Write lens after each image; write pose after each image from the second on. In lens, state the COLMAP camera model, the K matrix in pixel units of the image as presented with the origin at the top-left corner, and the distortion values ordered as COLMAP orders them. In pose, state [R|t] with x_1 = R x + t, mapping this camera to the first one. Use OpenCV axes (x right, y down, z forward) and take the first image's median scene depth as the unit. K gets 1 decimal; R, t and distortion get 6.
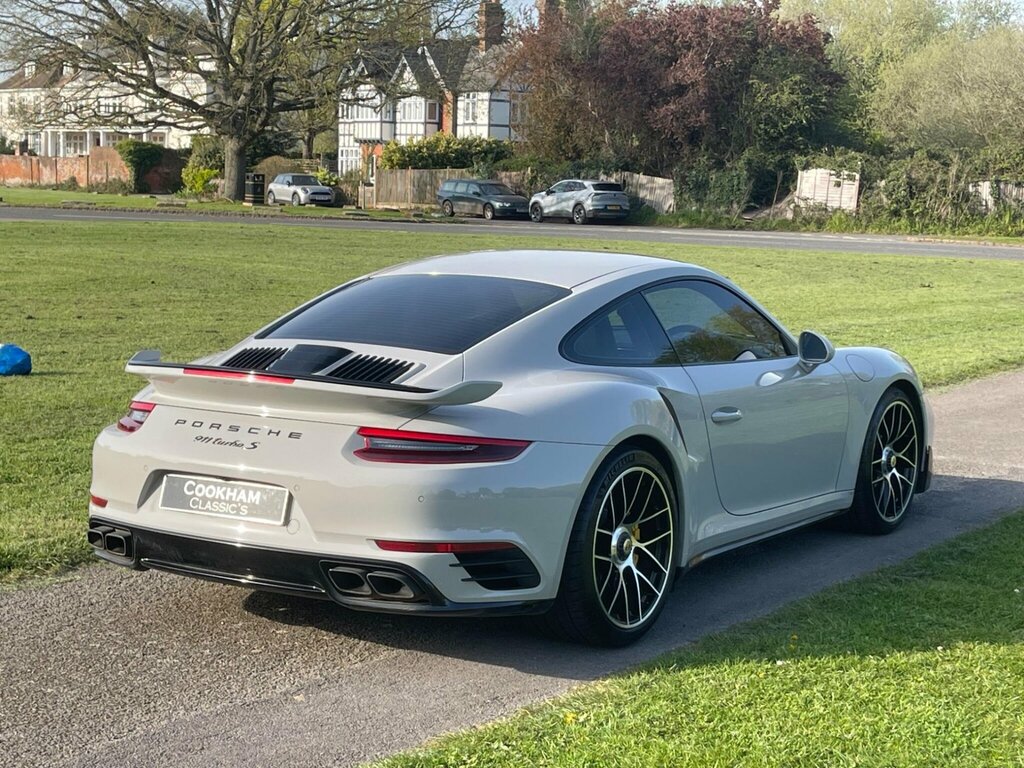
lens RADIAL K [[1657.8, 0, 516.9], [0, 1657.8, 404.7], [0, 0, 1]] dist [0.098542, 0.000000]
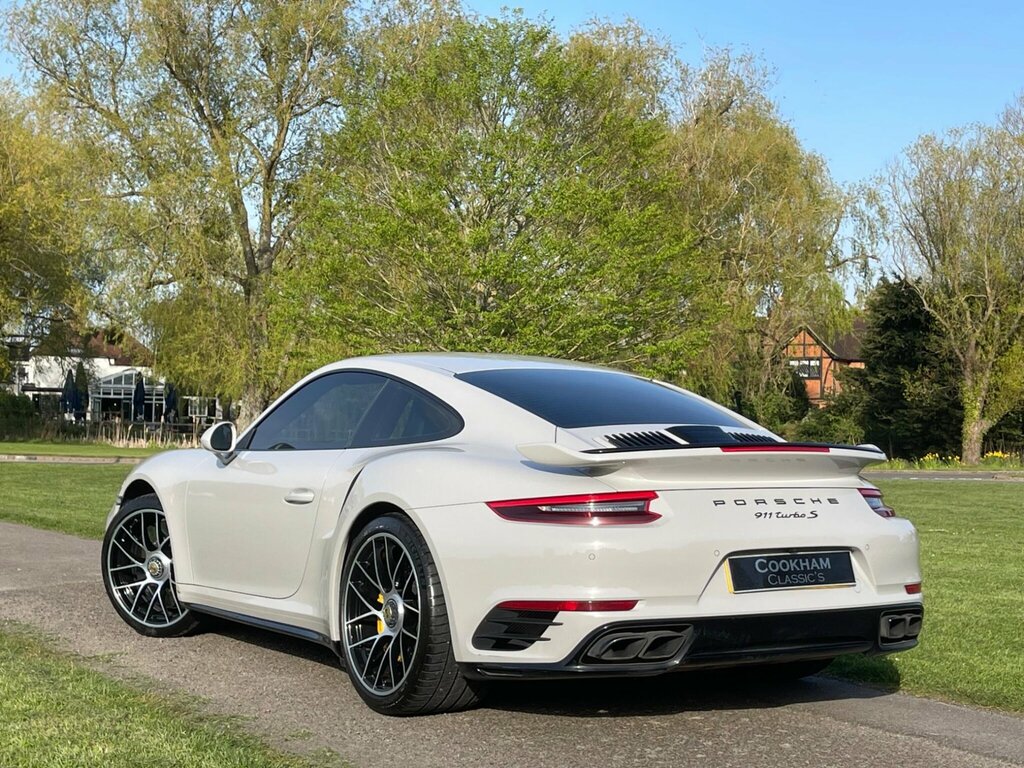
lens RADIAL K [[1586.1, 0, 542.0], [0, 1586.1, 400.2], [0, 0, 1]] dist [0.048748, 0.000000]
pose [[0.424640, 0.004254, 0.905352, -1.111395], [0.099763, 0.993680, -0.051461, -0.011954], [-0.899849, 0.112173, 0.421531, 0.716448]]
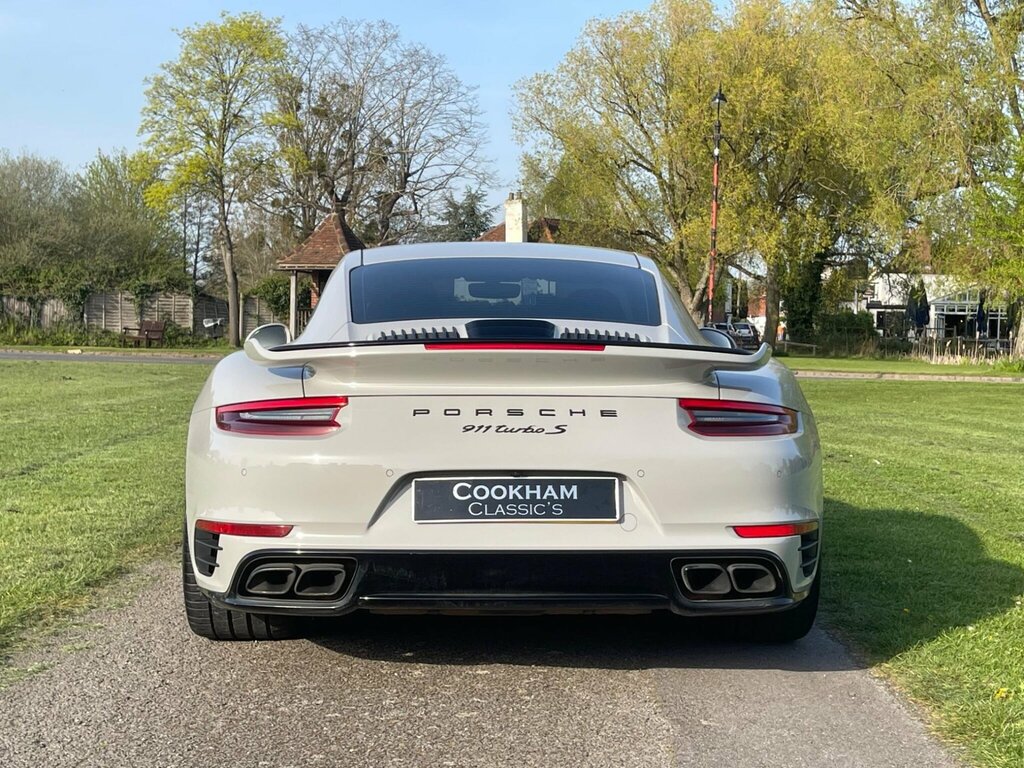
lens RADIAL K [[1586.1, 0, 510.1], [0, 1586.1, 389.3], [0, 0, 1]] dist [0.048748, 0.000000]
pose [[0.823611, -0.031296, 0.566291, -0.607936], [0.074410, 0.995808, -0.053189, 0.043885], [-0.562253, 0.085945, 0.822487, 0.367865]]
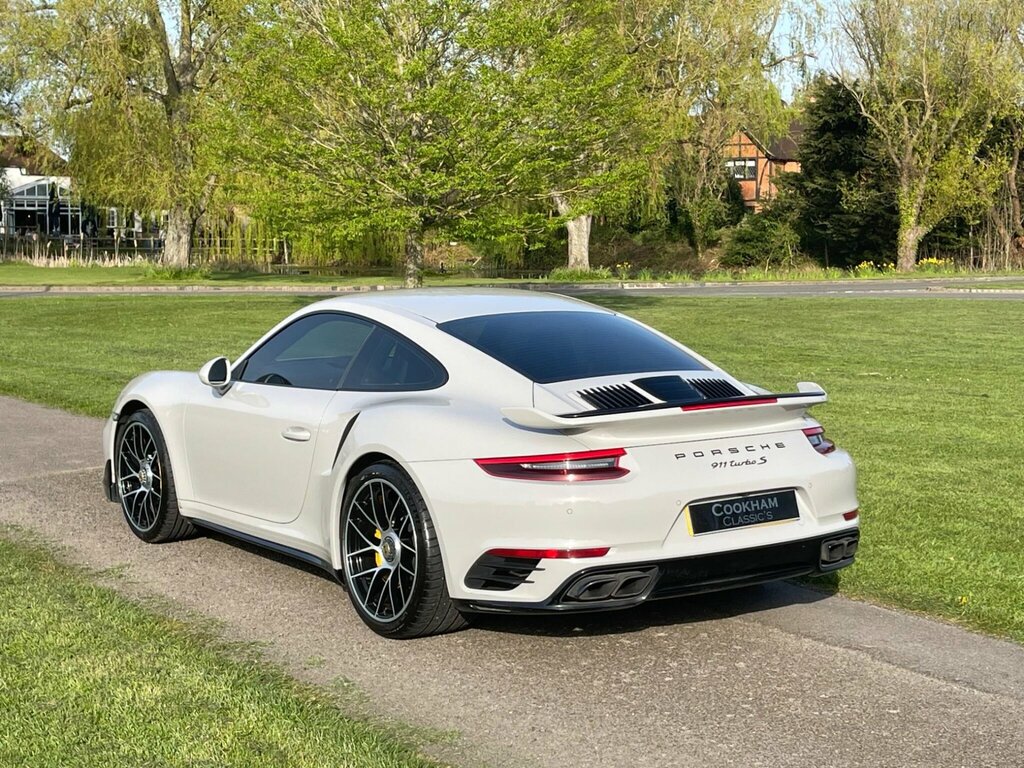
lens RADIAL K [[1586.1, 0, 514.2], [0, 1586.1, 428.9], [0, 0, 1]] dist [0.048748, 0.000000]
pose [[0.403150, -0.132735, 0.905457, -1.221216], [0.124871, 0.988150, 0.089259, -0.117183], [-0.906575, 0.077080, 0.414947, 0.683344]]
